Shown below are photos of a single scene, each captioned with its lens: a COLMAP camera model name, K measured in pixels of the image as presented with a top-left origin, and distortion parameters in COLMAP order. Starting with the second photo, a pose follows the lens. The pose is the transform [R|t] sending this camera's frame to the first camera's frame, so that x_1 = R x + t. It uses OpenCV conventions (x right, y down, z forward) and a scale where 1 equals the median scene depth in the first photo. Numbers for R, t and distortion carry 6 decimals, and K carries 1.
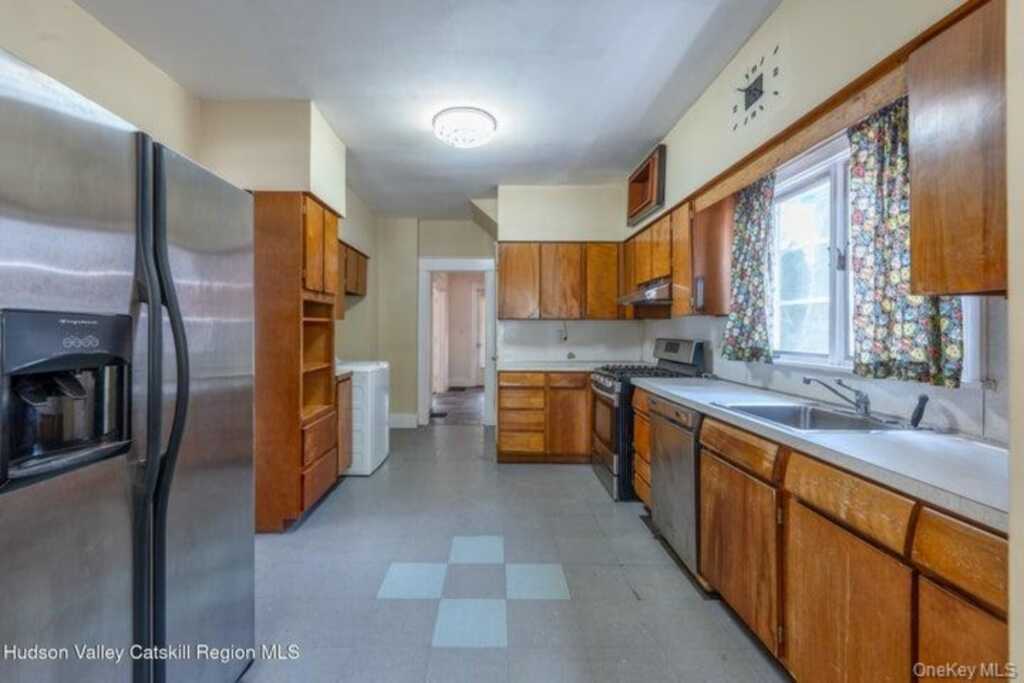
lens RADIAL K [[435.2, 0, 503.8], [0, 435.2, 342.9], [0, 0, 1]] dist [-0.001187, -0.000068]
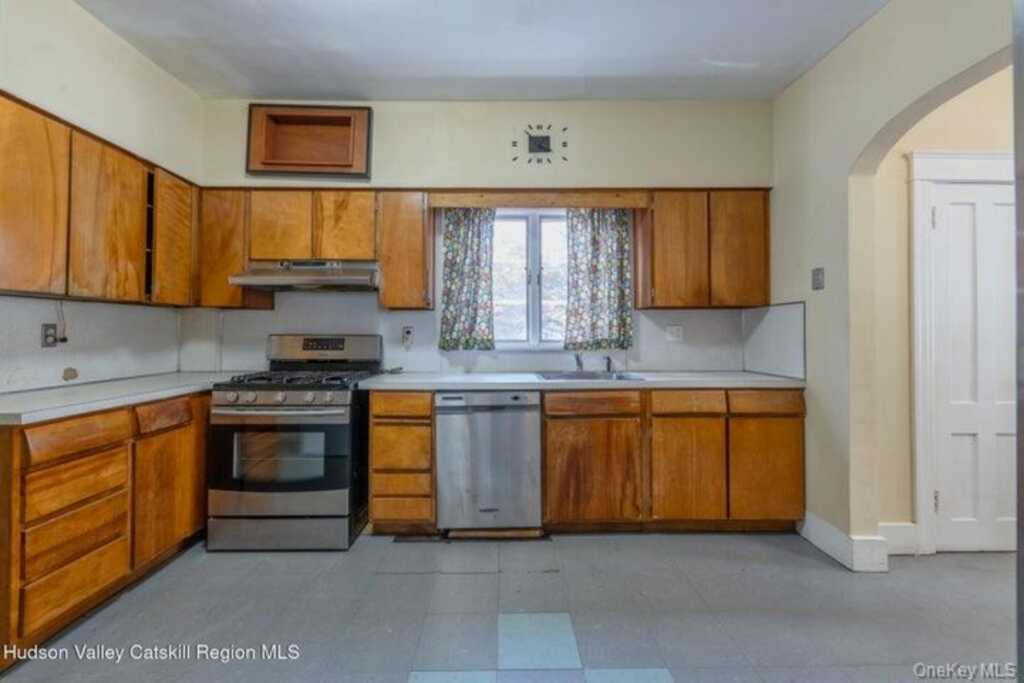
lens RADIAL K [[411.8, 0, 511.8], [0, 411.8, 331.7], [0, 0, 1]] dist [-0.001026, -0.000096]
pose [[0.000559, -0.000401, 1.000000, -0.452561], [0.034805, 0.999394, 0.000381, -0.001591], [-0.999394, 0.034805, 0.000572, 0.717323]]
